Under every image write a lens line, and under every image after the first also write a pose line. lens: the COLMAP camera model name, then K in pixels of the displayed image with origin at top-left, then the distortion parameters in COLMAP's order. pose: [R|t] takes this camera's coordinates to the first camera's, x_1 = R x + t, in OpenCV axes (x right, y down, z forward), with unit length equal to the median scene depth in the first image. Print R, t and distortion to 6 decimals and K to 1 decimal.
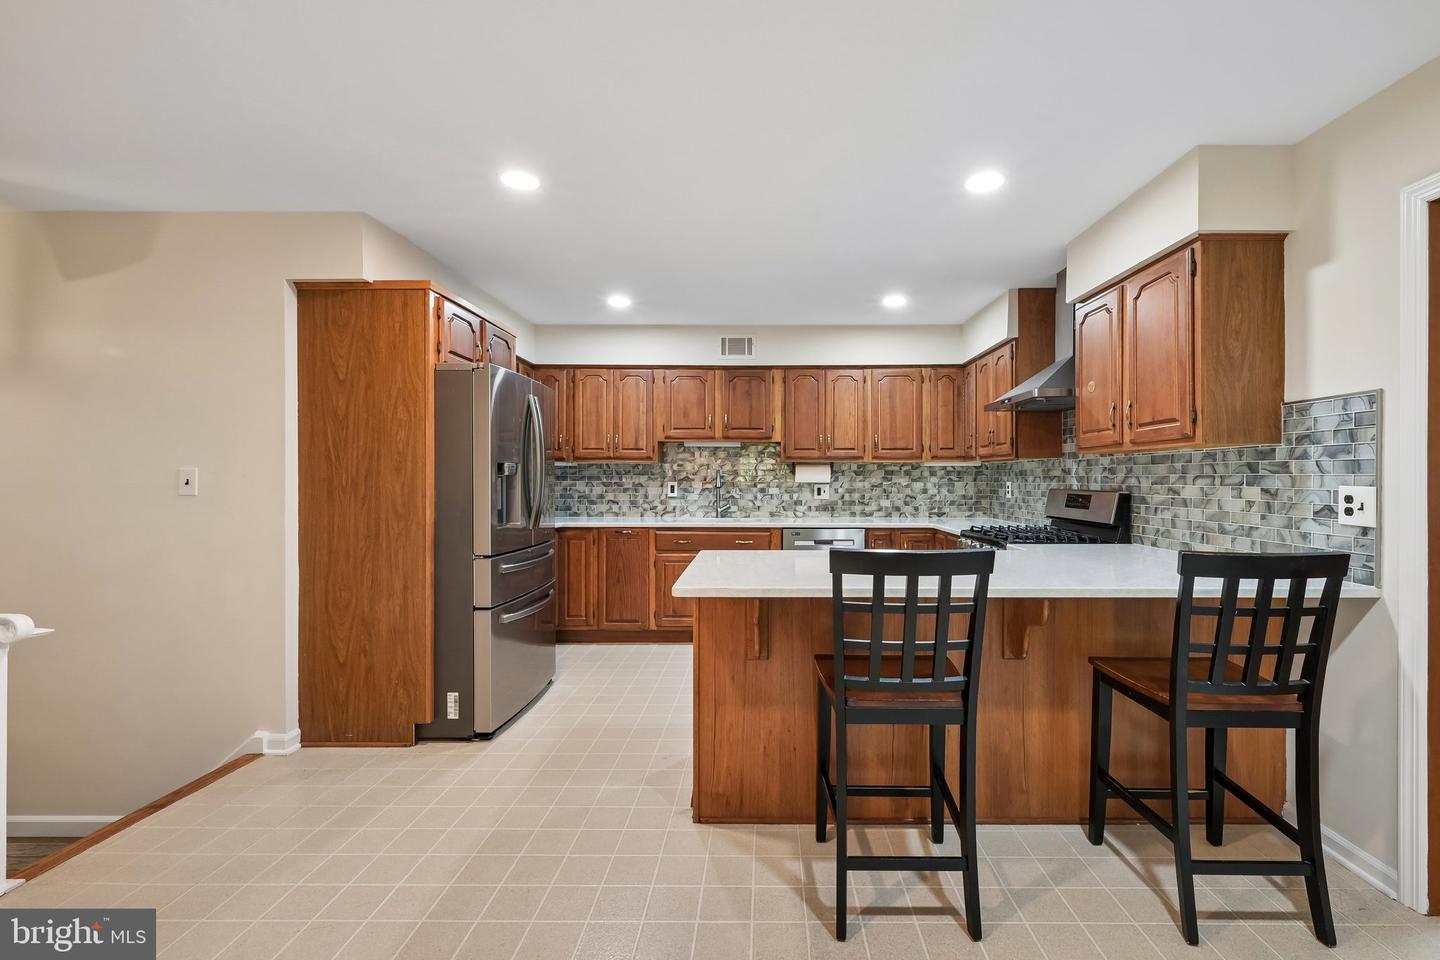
lens RADIAL K [[626.9, 0, 769.9], [0, 626.9, 482.7], [0, 0, 1]] dist [0.000060, 0.000487]
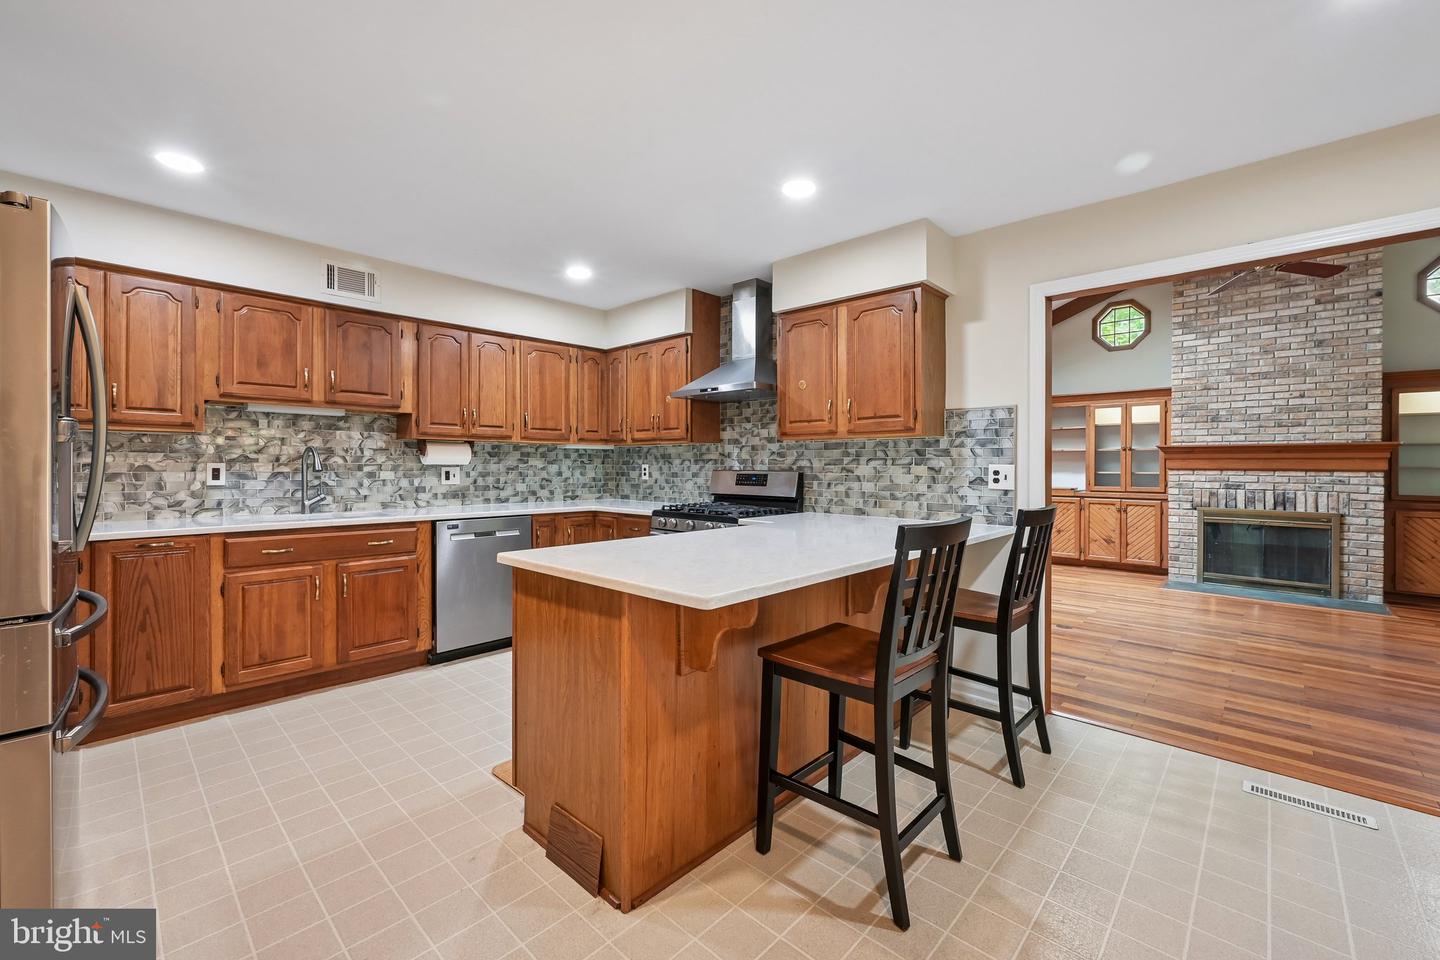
lens RADIAL K [[583.5, 0, 733.5], [0, 583.5, 468.6], [0, 0, 1]] dist [0.000751, -0.000097]
pose [[0.682588, -0.001651, 0.730801, -0.246897], [0.001949, 0.999998, 0.000438, 0.005593], [-0.730801, 0.001125, 0.682590, 0.196465]]
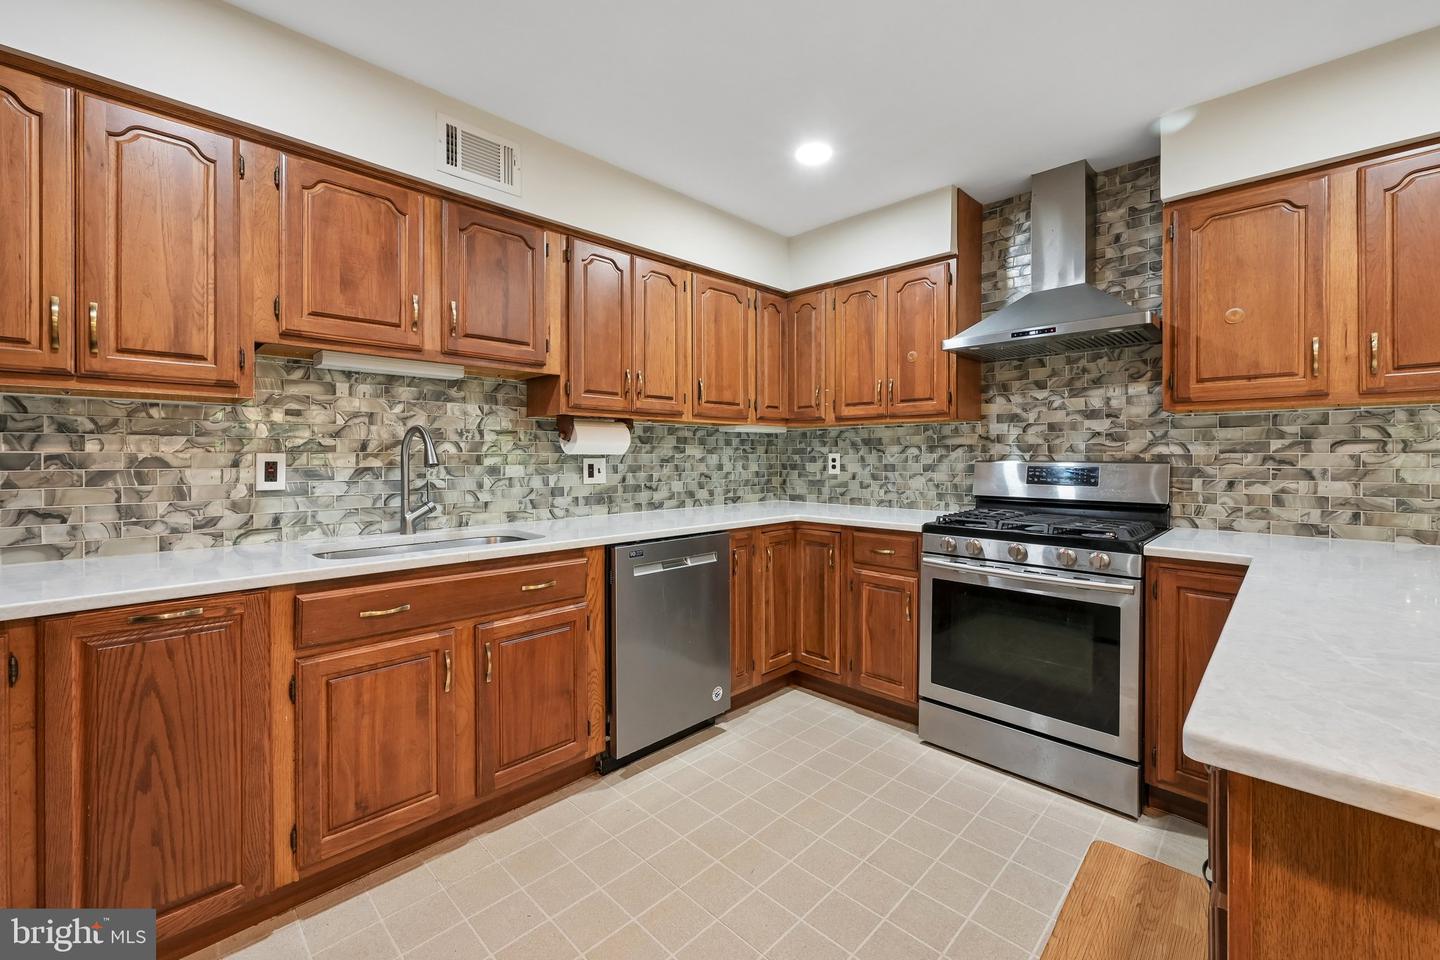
lens RADIAL K [[583.5, 0, 722.9], [0, 583.5, 459.1], [0, 0, 1]] dist [0.000751, -0.000097]
pose [[0.709774, -0.005170, 0.704411, -0.225817], [0.006227, 0.999980, 0.001065, 0.003952], [-0.704402, 0.003631, 0.709792, 0.569998]]
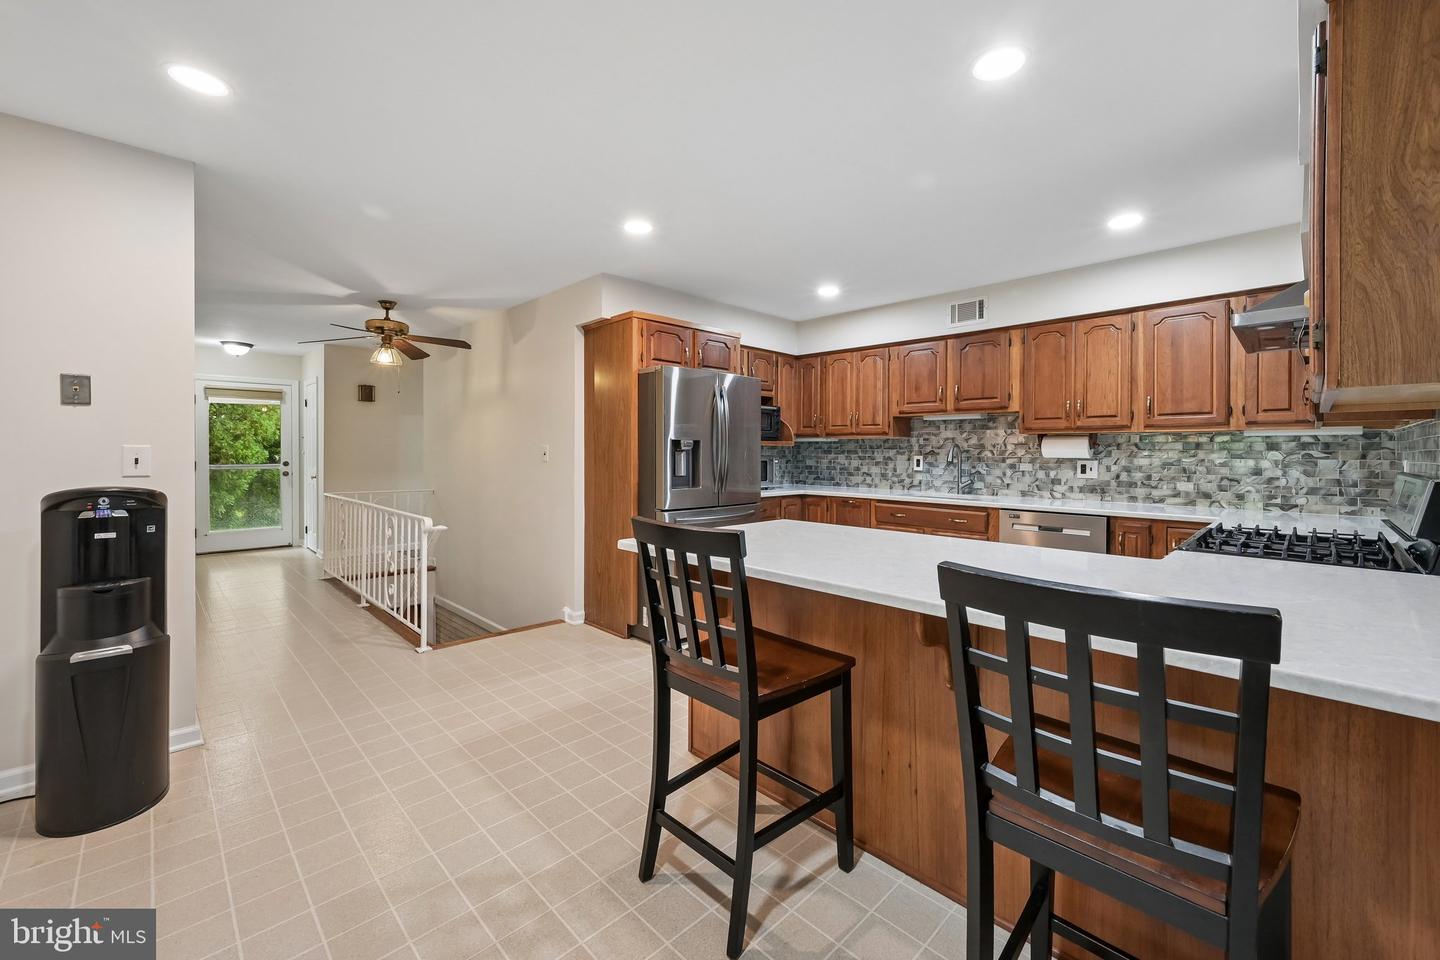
lens RADIAL K [[583.5, 0, 733.0], [0, 583.5, 455.2], [0, 0, 1]] dist [0.000751, -0.000097]
pose [[0.704827, 0.006724, -0.709348, 0.317423], [-0.008937, 0.999960, 0.000598, -0.000532], [0.709323, 0.005918, 0.704858, 0.138343]]
